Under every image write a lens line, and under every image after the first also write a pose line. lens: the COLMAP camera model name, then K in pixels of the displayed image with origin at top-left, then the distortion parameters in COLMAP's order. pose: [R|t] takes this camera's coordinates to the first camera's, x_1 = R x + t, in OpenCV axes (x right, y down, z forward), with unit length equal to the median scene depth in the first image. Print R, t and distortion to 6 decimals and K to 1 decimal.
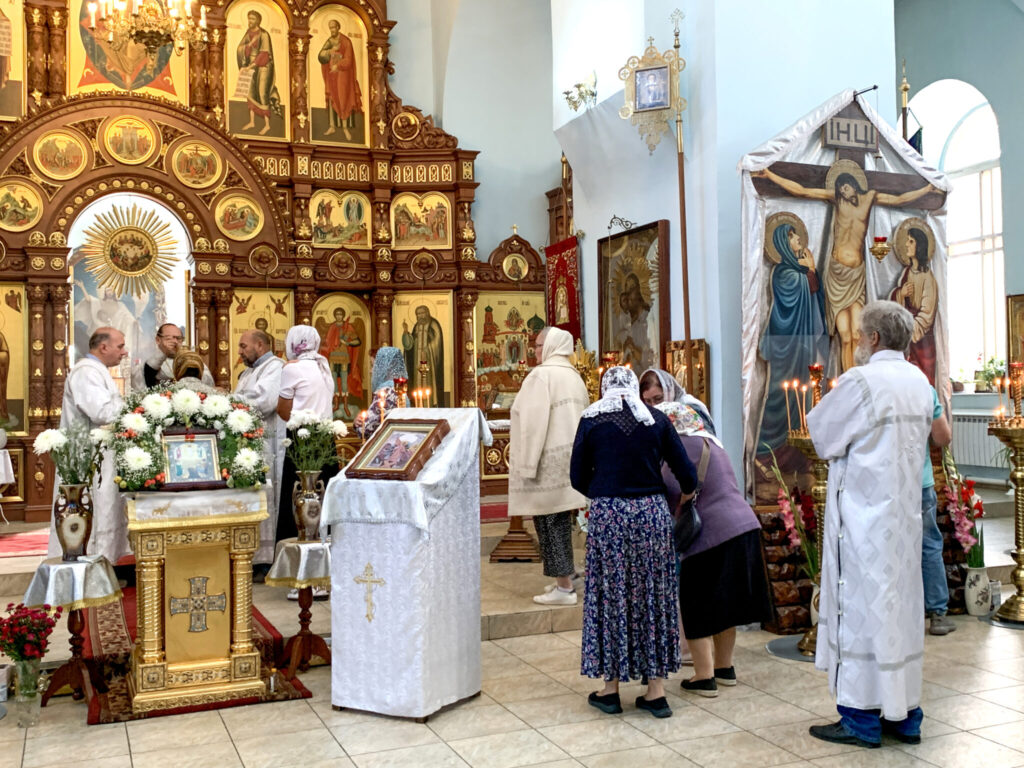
lens RADIAL K [[1083.1, 0, 512.0], [0, 1083.1, 384.0], [0, 0, 1]] dist [0.081872, -0.166698]
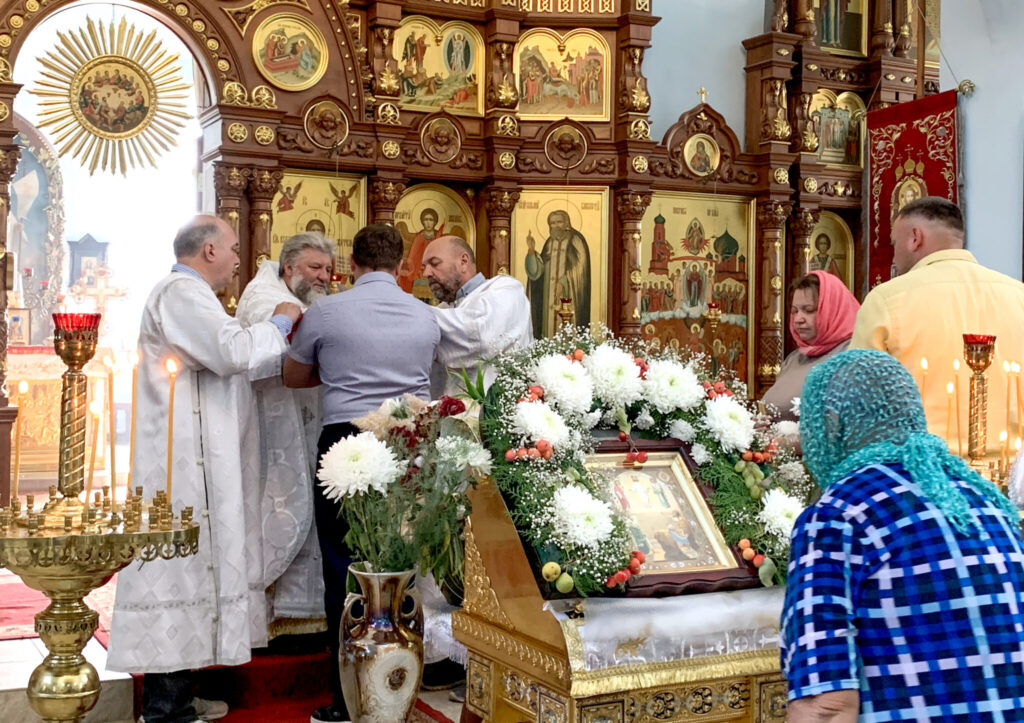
lens RADIAL K [[1386.6, 0, 511.7], [0, 1386.6, 333.6], [0, 0, 1]] dist [0.108548, -0.056316]
pose [[0.996676, 0.030597, 0.075505, -0.178144], [-0.030613, 0.999531, -0.000939, 0.000815], [-0.075498, -0.001375, 0.997145, 0.211186]]
